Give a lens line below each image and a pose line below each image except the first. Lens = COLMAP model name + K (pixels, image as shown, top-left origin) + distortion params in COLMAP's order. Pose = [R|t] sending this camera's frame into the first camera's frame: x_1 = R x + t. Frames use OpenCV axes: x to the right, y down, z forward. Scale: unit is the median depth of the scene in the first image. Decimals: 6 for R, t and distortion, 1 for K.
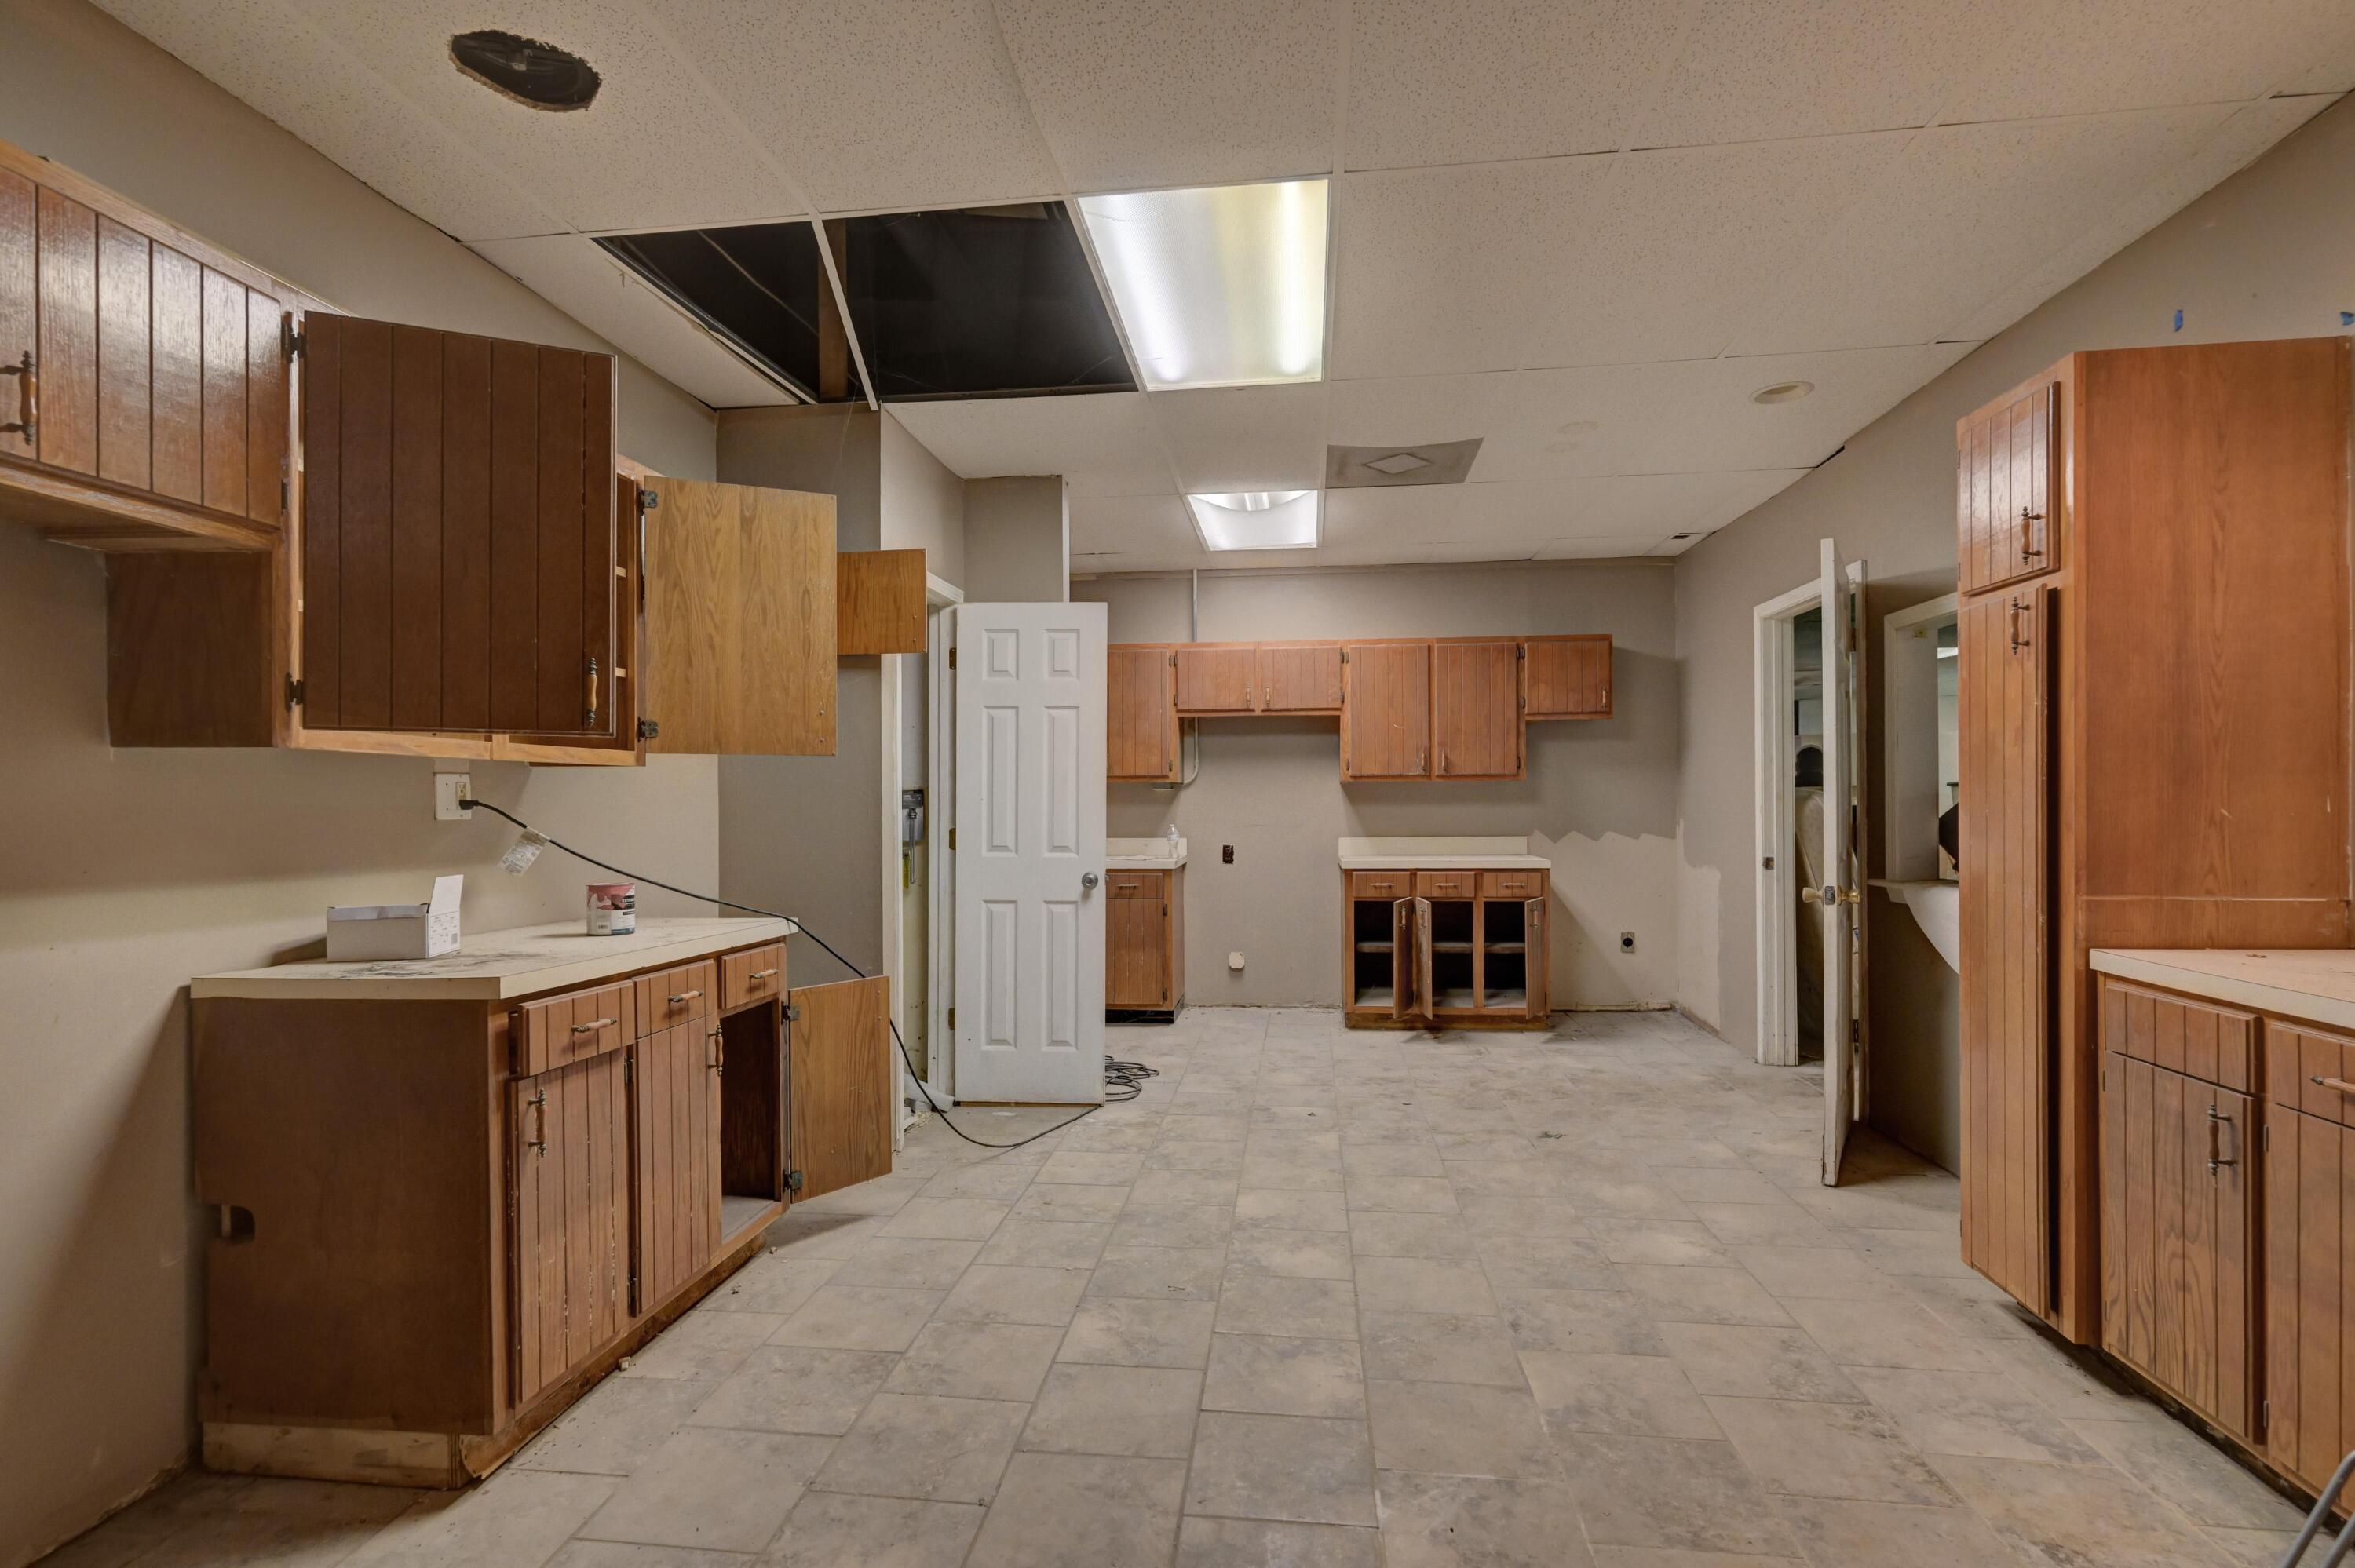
lens RADIAL K [[1122.0, 0, 1177.5], [0, 1122.0, 784.0], [0, 0, 1]] dist [-0.000496, 0.000056]
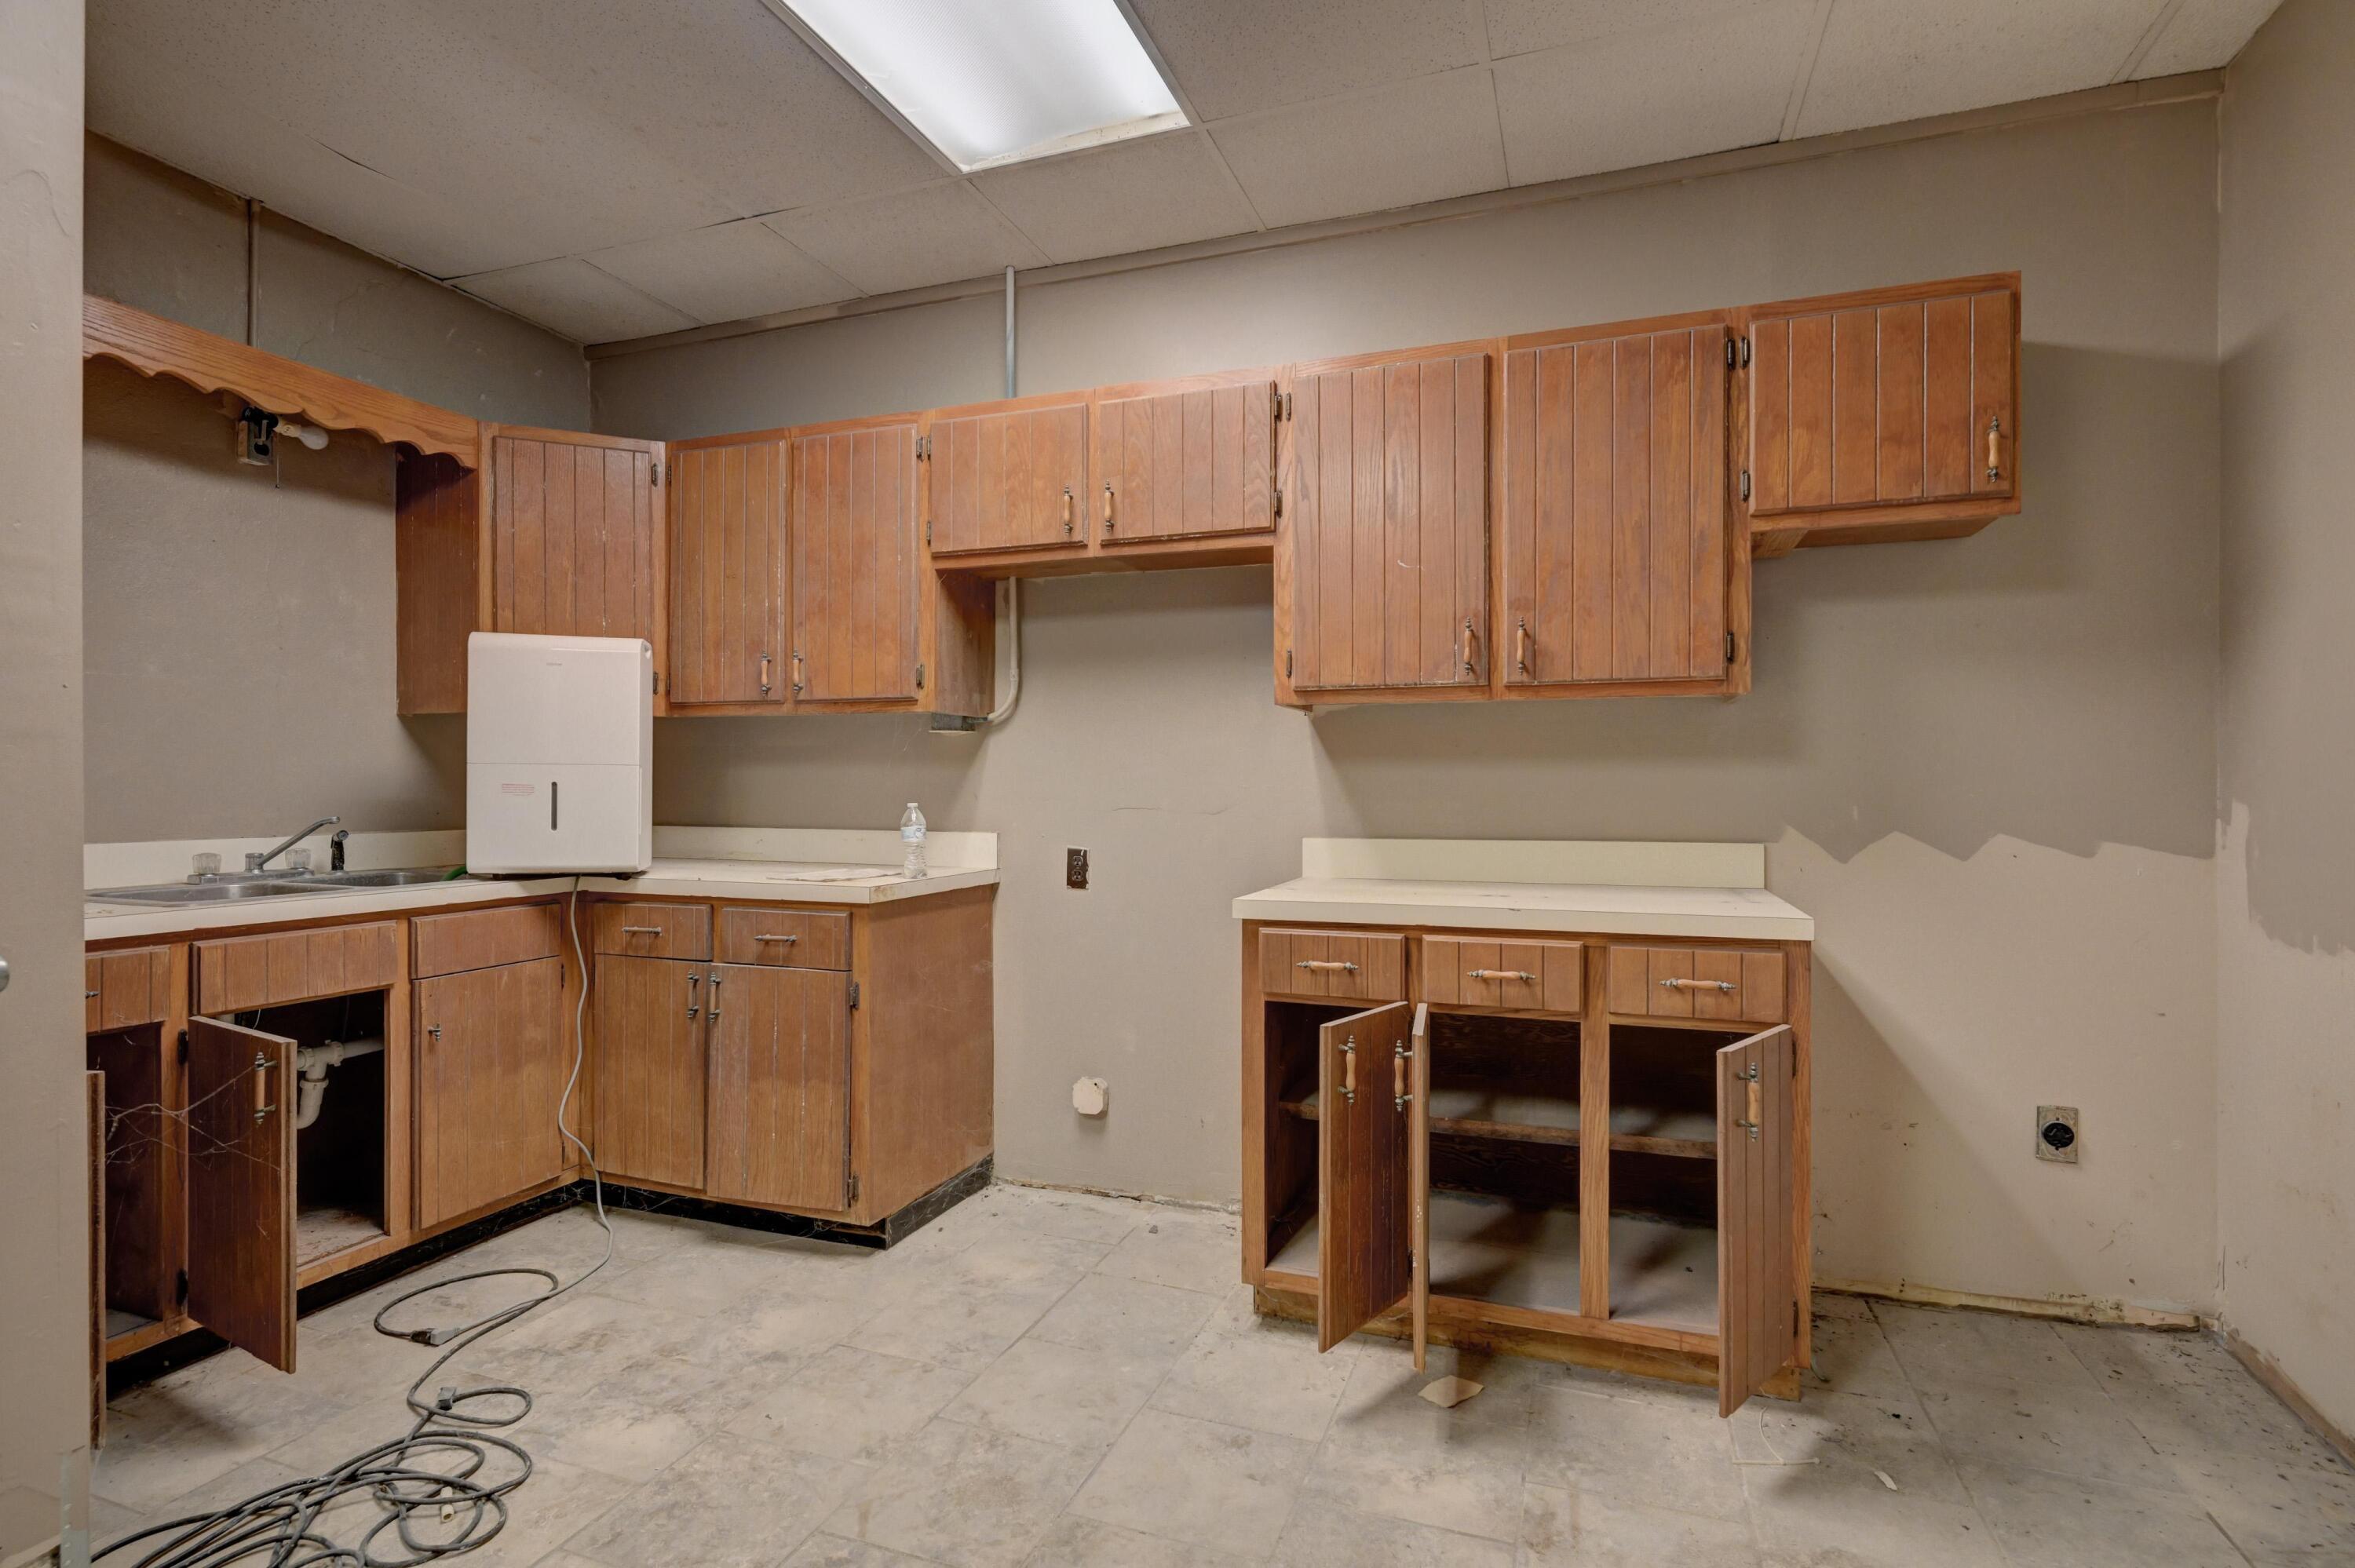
lens RADIAL K [[1137.7, 0, 1177.7], [0, 1137.7, 771.1], [0, 0, 1]] dist [-0.000635, 0.000828]
pose [[0.973207, 0.004352, -0.229891, 0.209961], [-0.004520, 0.999990, -0.000206, 0.023068], [0.229887, 0.001240, 0.973216, 0.582687]]
